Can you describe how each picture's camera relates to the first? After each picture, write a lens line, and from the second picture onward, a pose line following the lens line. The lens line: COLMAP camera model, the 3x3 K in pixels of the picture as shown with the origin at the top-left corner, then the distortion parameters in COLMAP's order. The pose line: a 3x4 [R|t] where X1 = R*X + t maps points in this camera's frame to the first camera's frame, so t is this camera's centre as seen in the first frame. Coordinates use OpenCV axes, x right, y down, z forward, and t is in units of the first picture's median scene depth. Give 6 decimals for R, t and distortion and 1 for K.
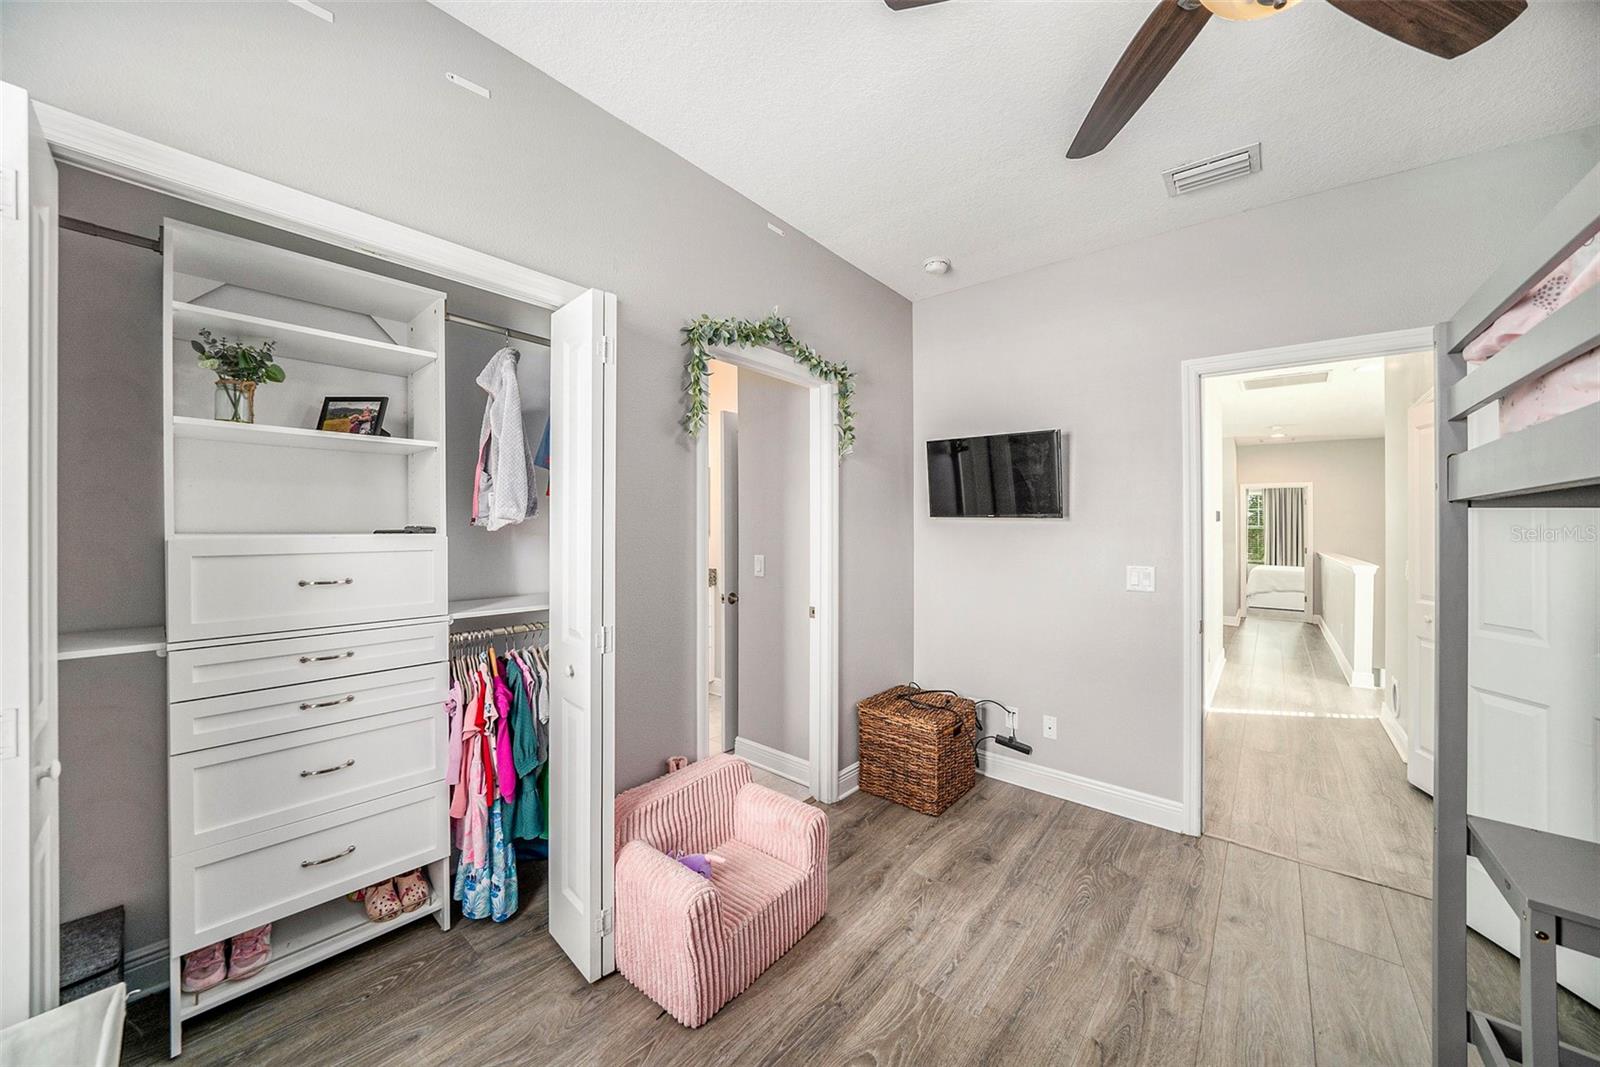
lens RADIAL K [[562.6, 0, 809.8], [0, 562.6, 530.5], [0, 0, 1]] dist [-0.015390, 0.000527]
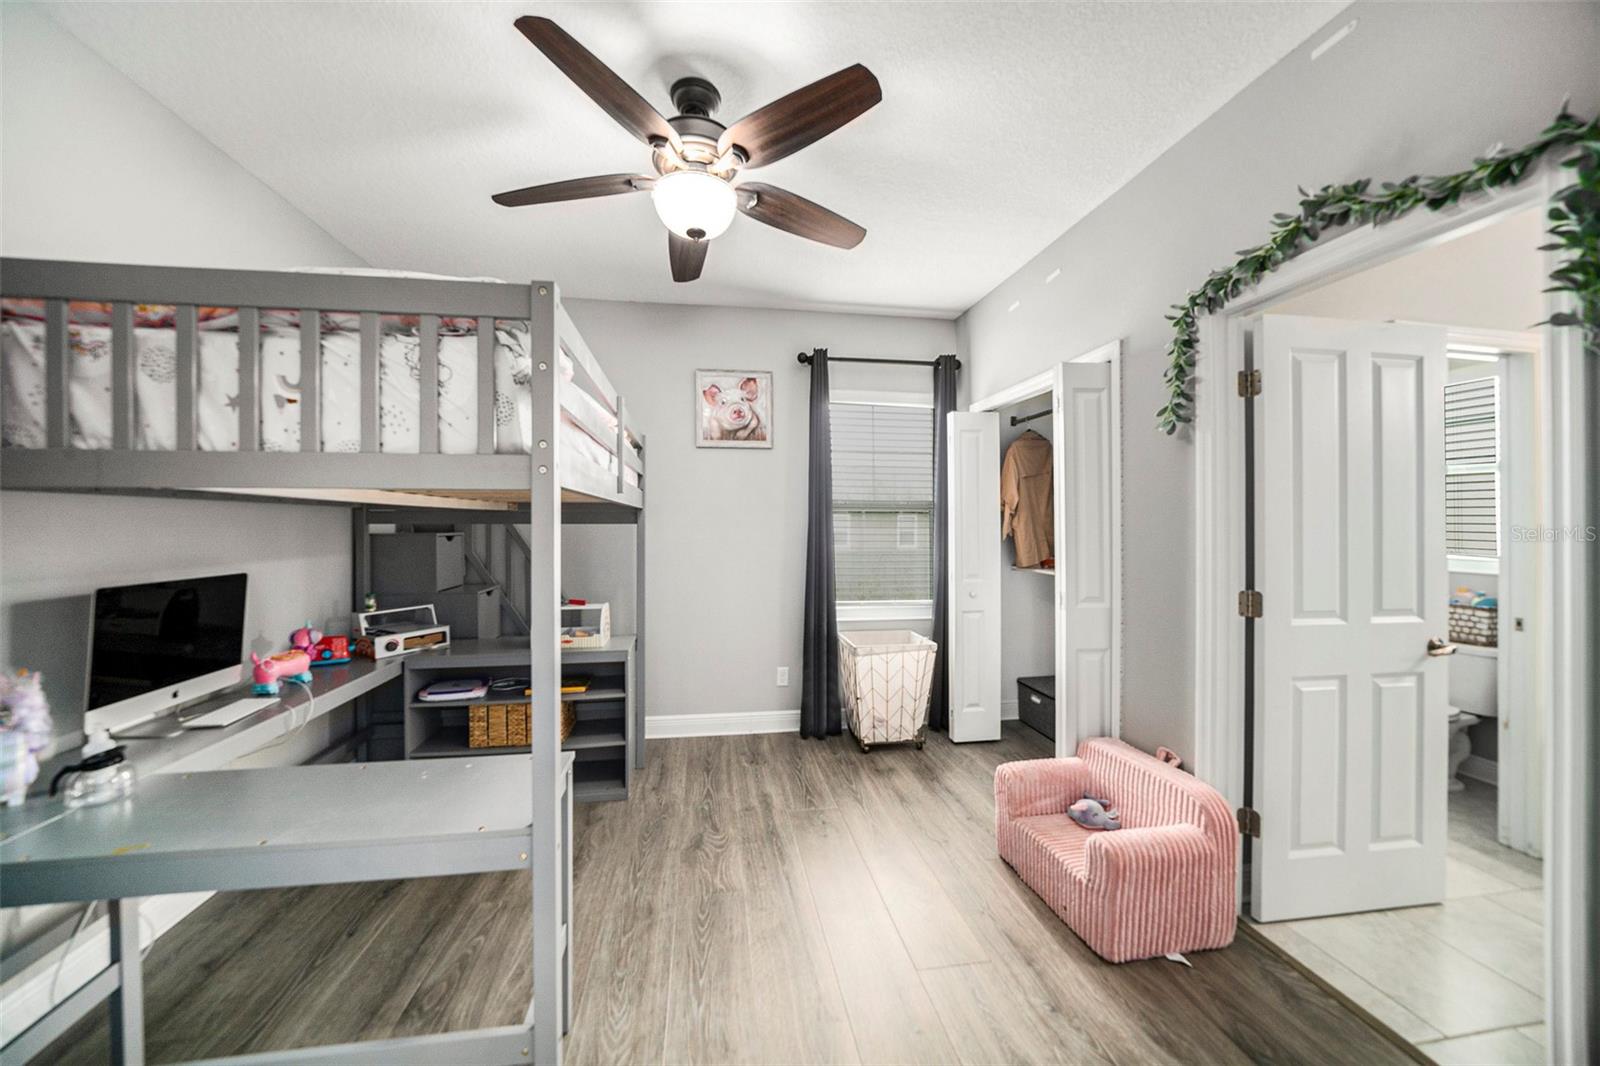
lens RADIAL K [[562.6, 0, 803.8], [0, 562.6, 526.8], [0, 0, 1]] dist [-0.015390, 0.000527]
pose [[-0.638994, 0.010266, -0.769143, 0.929896], [0.010440, 0.999935, 0.004672, -0.011813], [0.769140, -0.005044, -0.639060, 1.108316]]
